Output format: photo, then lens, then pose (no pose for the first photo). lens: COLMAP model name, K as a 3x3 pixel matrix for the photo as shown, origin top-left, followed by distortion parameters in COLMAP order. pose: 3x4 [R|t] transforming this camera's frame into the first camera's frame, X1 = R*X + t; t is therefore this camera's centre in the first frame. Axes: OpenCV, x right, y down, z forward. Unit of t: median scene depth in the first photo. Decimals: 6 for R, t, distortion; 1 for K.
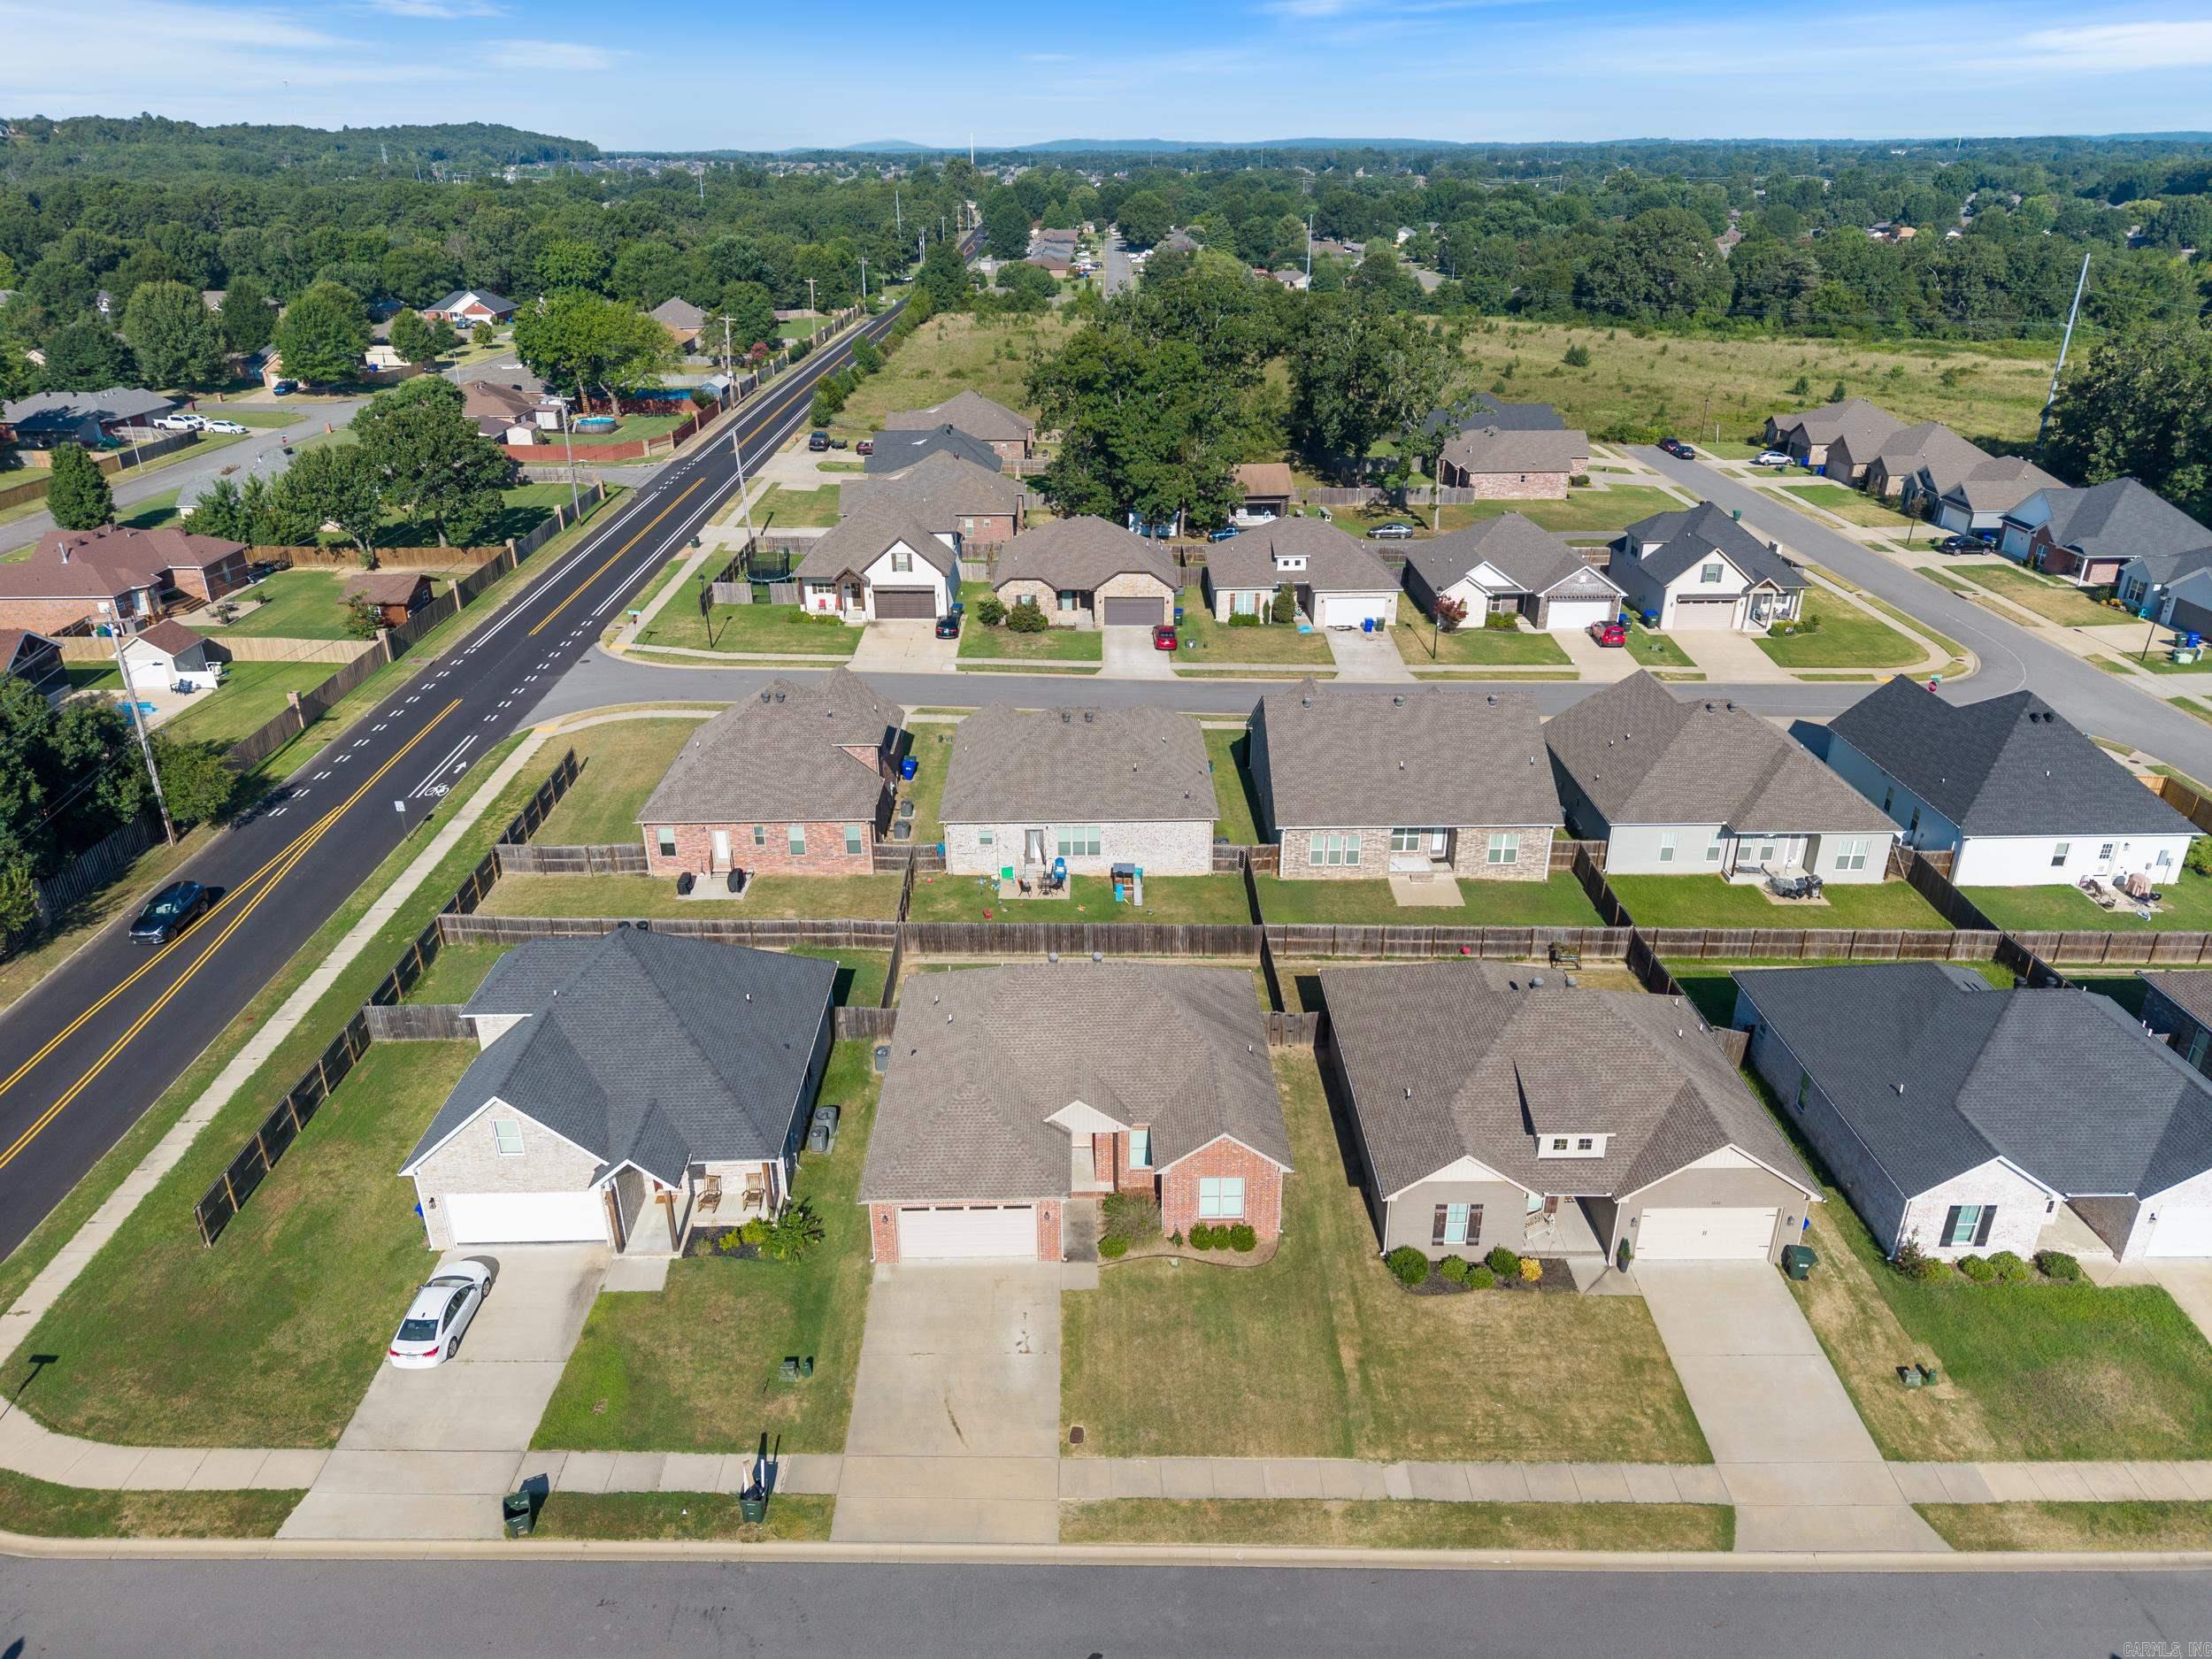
lens RADIAL K [[1478.3, 0, 1106.0], [0, 1478.3, 829.5], [0, 0, 1]] dist [0.030840, -0.033229]
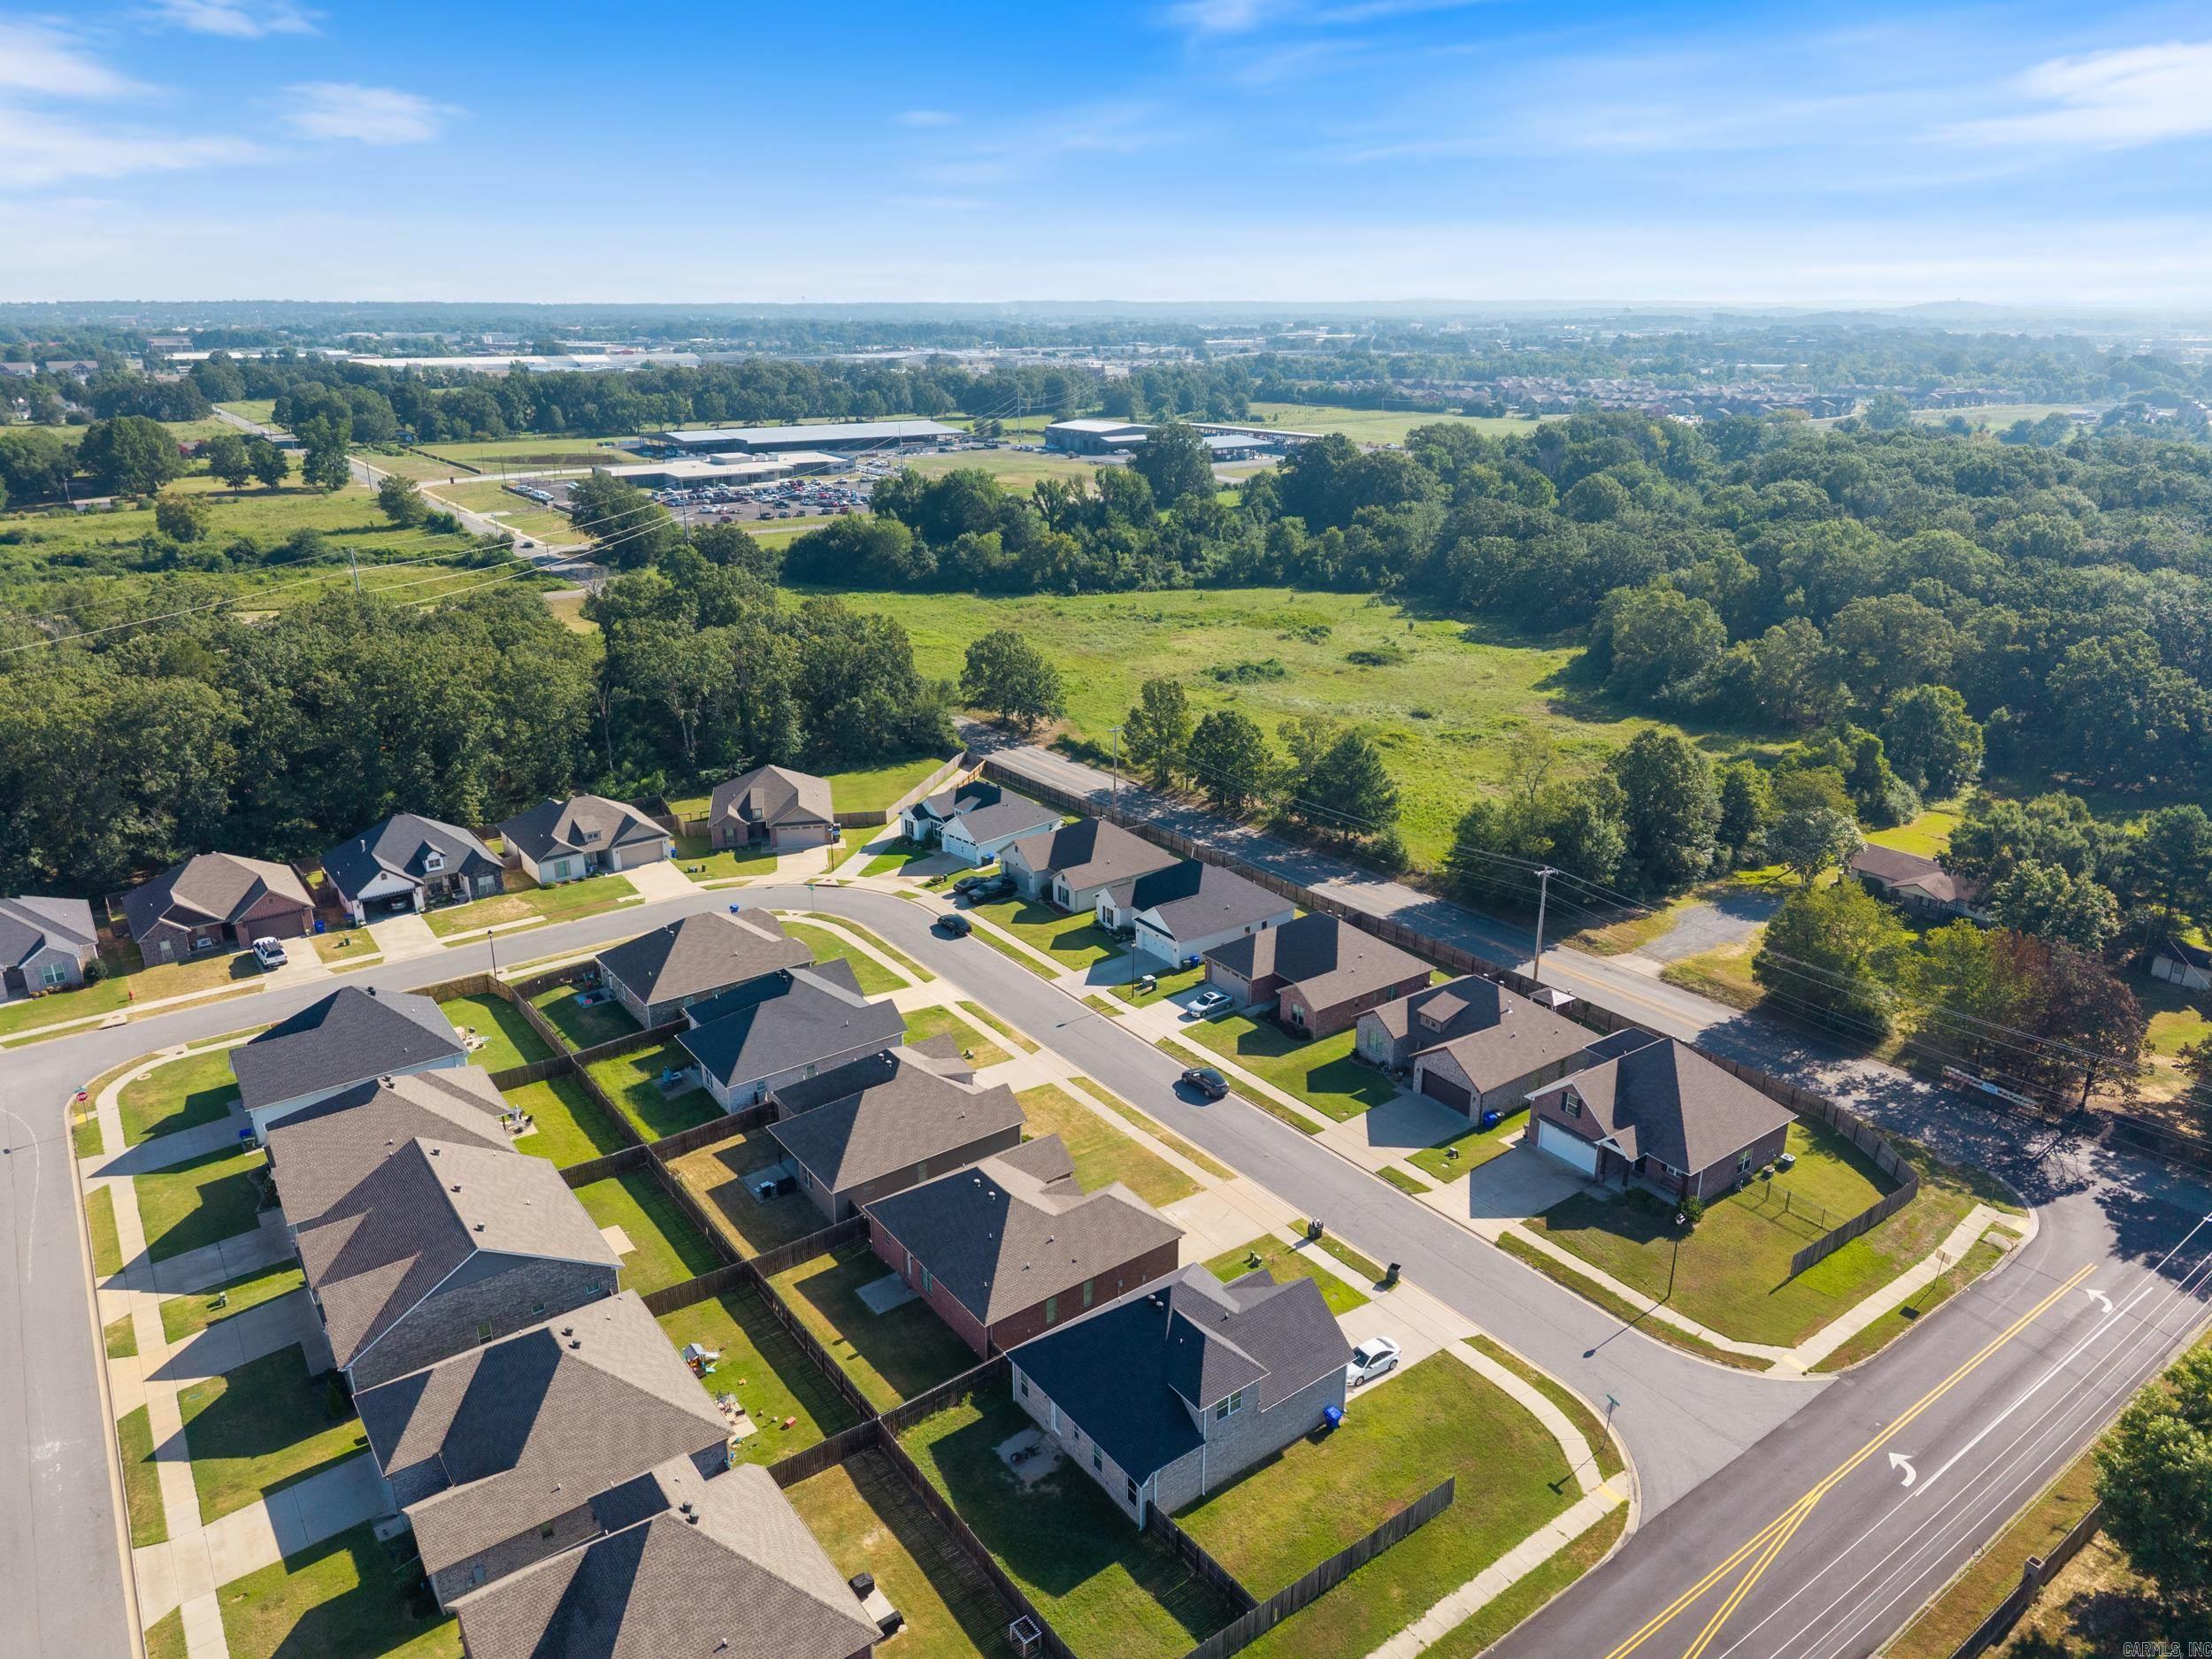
lens RADIAL K [[1475.2, 0, 1106.0], [0, 1475.2, 829.5], [0, 0, 1]] dist [0.116470, -0.201941]
pose [[-0.580781, -0.264801, 0.769788, -1.598420], [0.341807, 0.778899, 0.525817, -1.314268], [-0.738824, 0.568504, -0.361859, 1.651027]]
